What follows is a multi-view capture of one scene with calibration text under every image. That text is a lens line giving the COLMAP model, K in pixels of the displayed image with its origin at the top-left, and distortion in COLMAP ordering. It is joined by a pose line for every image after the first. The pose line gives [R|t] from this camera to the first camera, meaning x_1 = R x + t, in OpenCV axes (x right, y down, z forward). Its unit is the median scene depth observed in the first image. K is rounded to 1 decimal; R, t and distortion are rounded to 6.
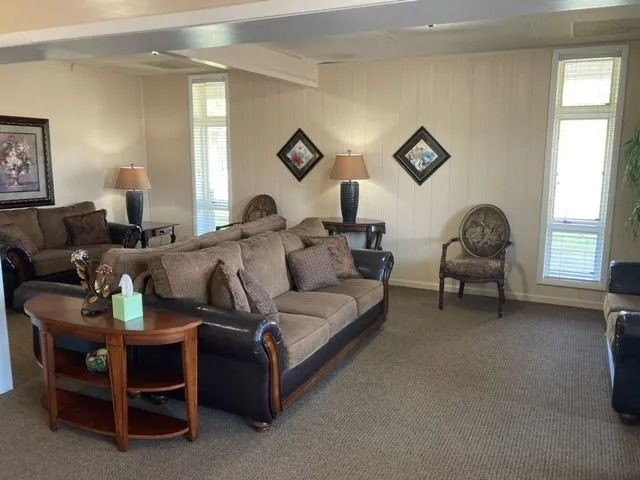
lens RADIAL K [[519.8, 0, 320.6], [0, 519.8, 231.9], [0, 0, 1]] dist [0.007525, 0.003643]
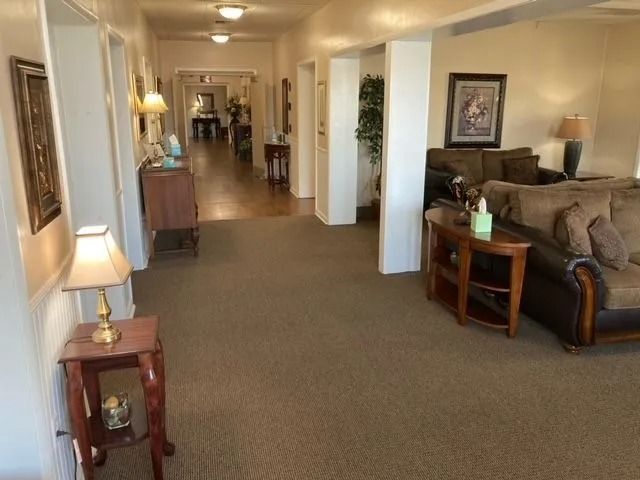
lens RADIAL K [[519.8, 0, 320.6], [0, 519.8, 231.9], [0, 0, 1]] dist [0.007525, 0.003643]
pose [[0.625907, 0.189690, -0.756477, 0.284951], [-0.119253, 0.981842, 0.147531, 0.015579], [0.770726, -0.002128, 0.637163, -0.119206]]
